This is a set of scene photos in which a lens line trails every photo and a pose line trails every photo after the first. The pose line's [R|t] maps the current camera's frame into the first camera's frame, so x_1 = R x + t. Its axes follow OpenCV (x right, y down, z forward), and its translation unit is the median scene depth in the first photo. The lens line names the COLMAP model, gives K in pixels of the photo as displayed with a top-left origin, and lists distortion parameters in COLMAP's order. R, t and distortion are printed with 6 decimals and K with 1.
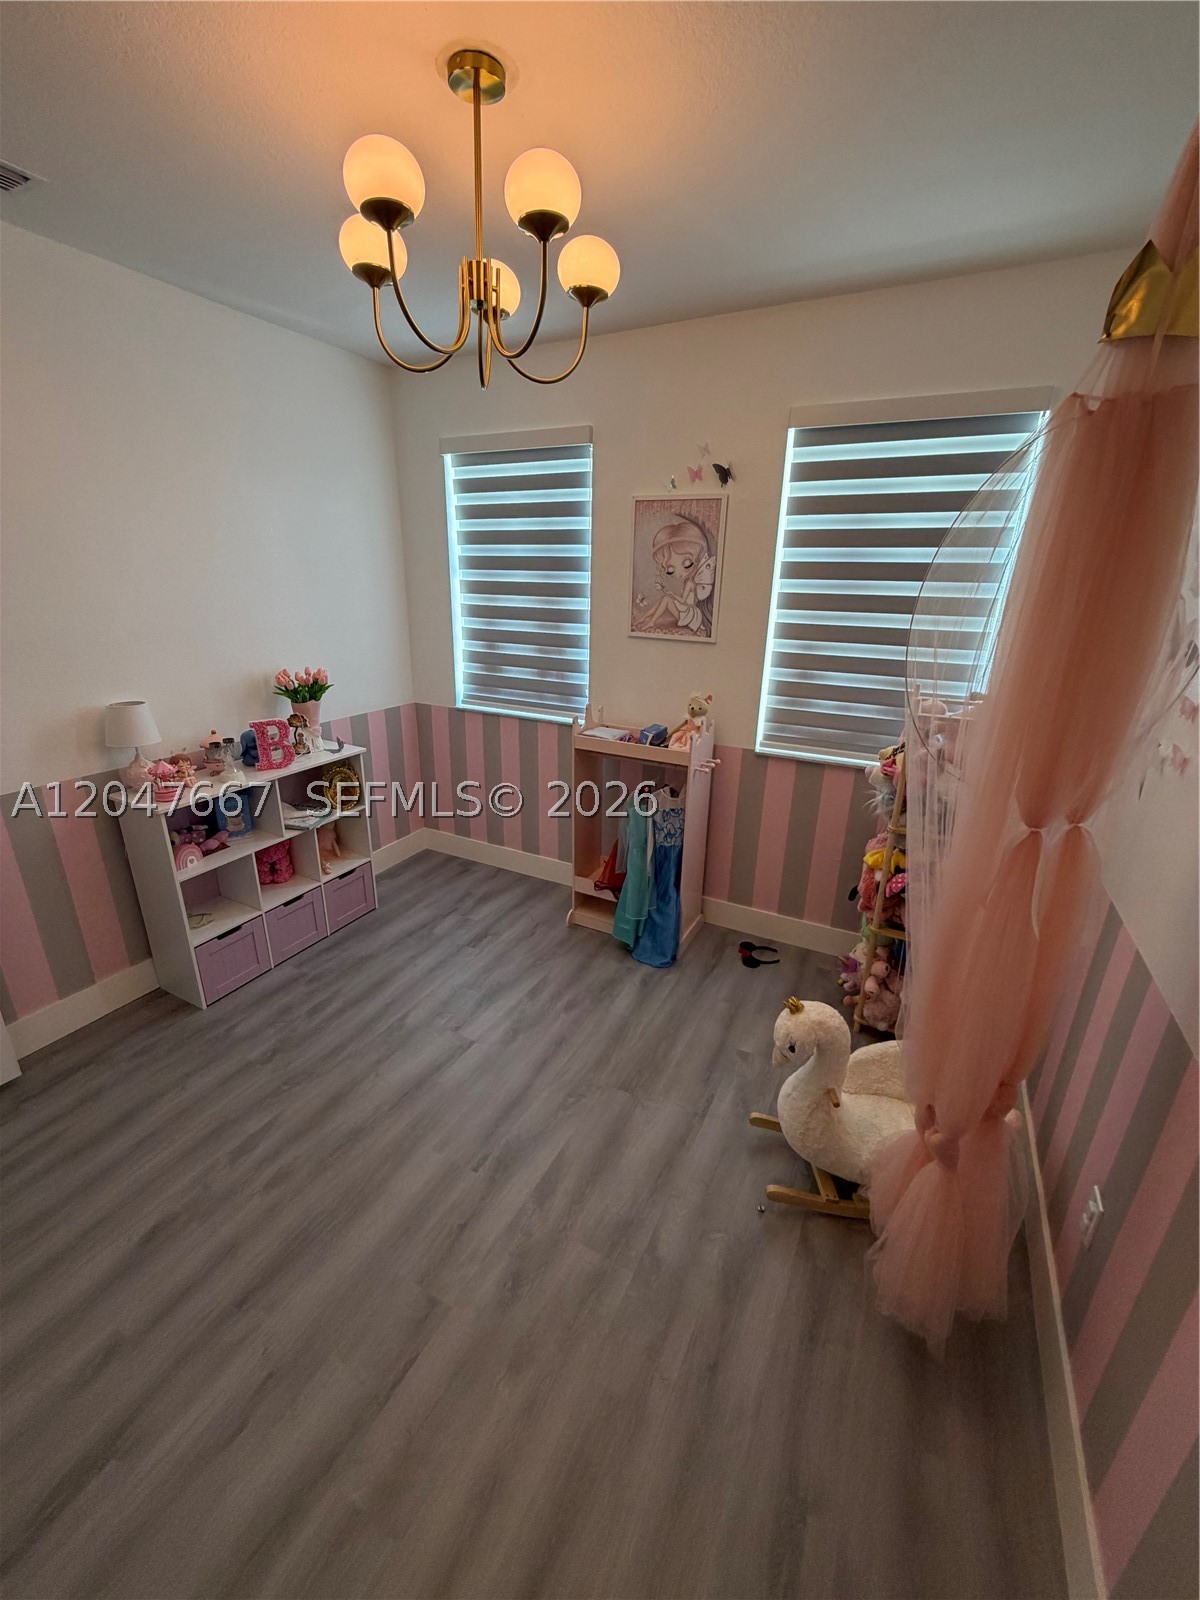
lens RADIAL K [[632.9, 0, 601.4], [0, 632.9, 792.6], [0, 0, 1]] dist [-0.014087, 0.000054]
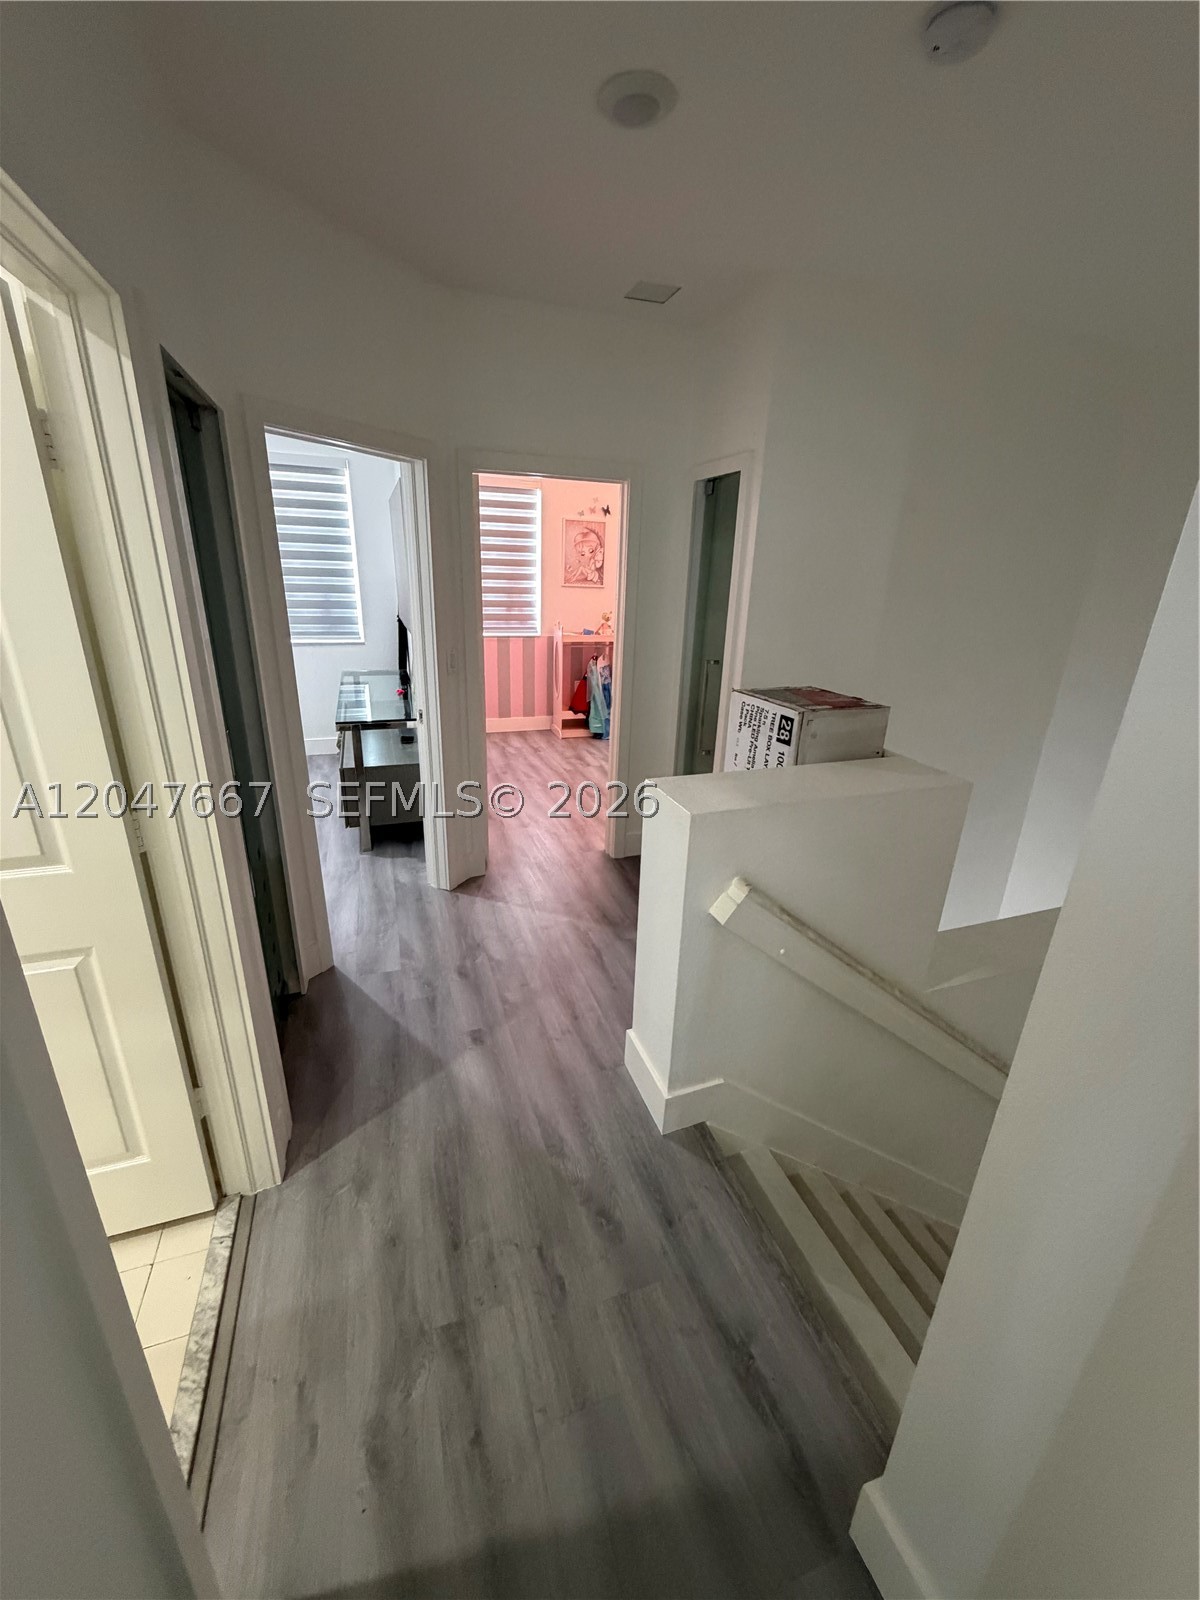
lens RADIAL K [[632.9, 0, 601.4], [0, 632.9, 792.6], [0, 0, 1]] dist [-0.014087, 0.000054]
pose [[0.685260, -0.233765, 0.689762, -1.497928], [0.227254, 0.968433, 0.102438, 0.223957], [-0.691935, 0.086555, 0.716753, -0.498326]]
